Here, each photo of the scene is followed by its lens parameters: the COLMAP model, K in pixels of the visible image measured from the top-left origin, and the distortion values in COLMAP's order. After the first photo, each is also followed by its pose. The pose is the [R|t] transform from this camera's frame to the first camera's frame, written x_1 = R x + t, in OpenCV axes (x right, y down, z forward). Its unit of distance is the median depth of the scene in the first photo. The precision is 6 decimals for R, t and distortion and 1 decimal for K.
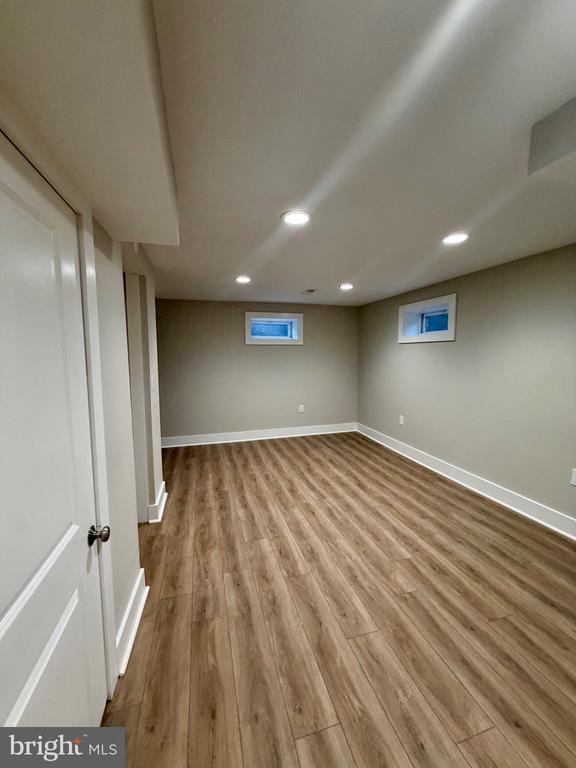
lens RADIAL K [[304.9, 0, 287.7], [0, 304.9, 388.9], [0, 0, 1]] dist [-0.003279, 0.000448]
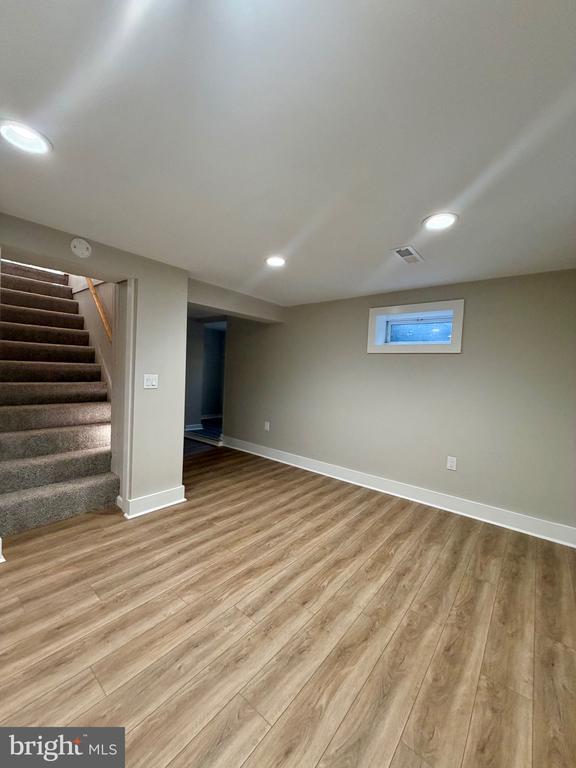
lens RADIAL K [[304.9, 0, 289.3], [0, 304.9, 382.1], [0, 0, 1]] dist [-0.003279, 0.000448]
pose [[0.560290, 0.058280, -0.826244, 0.500791], [-0.139747, 0.989873, -0.024943, -0.044405], [0.816423, 0.129440, 0.562760, 0.595350]]
